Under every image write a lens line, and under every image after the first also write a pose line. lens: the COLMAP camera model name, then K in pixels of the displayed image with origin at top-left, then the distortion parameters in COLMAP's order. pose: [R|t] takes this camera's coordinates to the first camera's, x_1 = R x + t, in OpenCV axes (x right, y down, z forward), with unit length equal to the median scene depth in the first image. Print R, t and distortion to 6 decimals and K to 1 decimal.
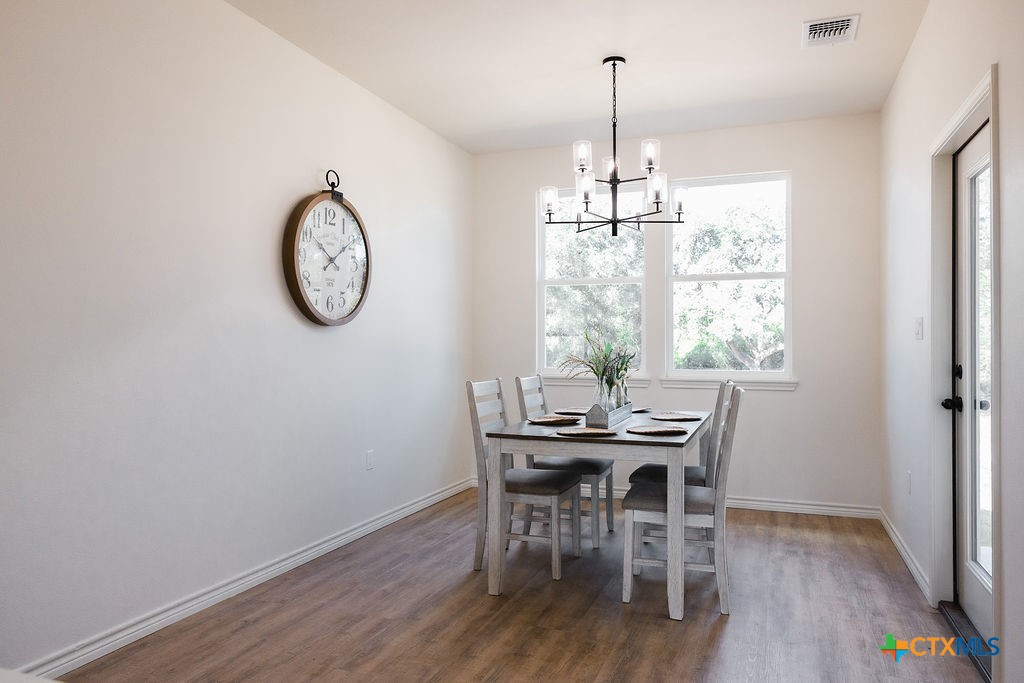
lens RADIAL K [[712.2, 0, 510.1], [0, 712.2, 341.1], [0, 0, 1]] dist [0.001291, -0.000558]
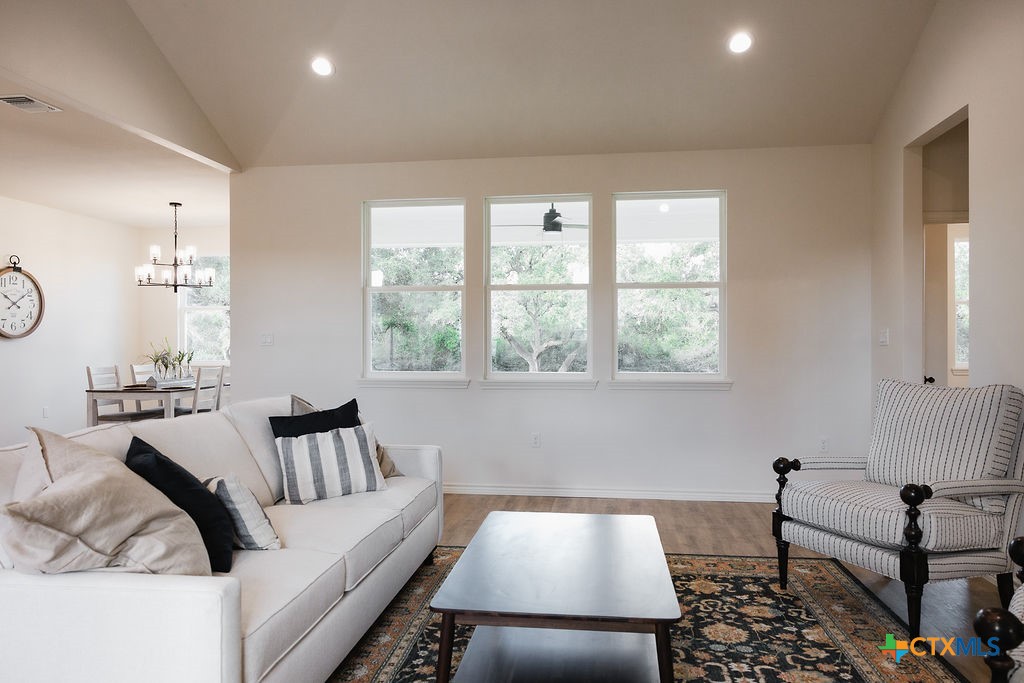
lens RADIAL K [[712.2, 0, 515.5], [0, 712.2, 341.8], [0, 0, 1]] dist [0.001291, -0.000558]
pose [[0.977133, -0.001437, 0.212624, 0.643928], [0.002712, 0.999980, -0.005707, 0.001867], [-0.212612, 0.006154, 0.977117, -1.119057]]
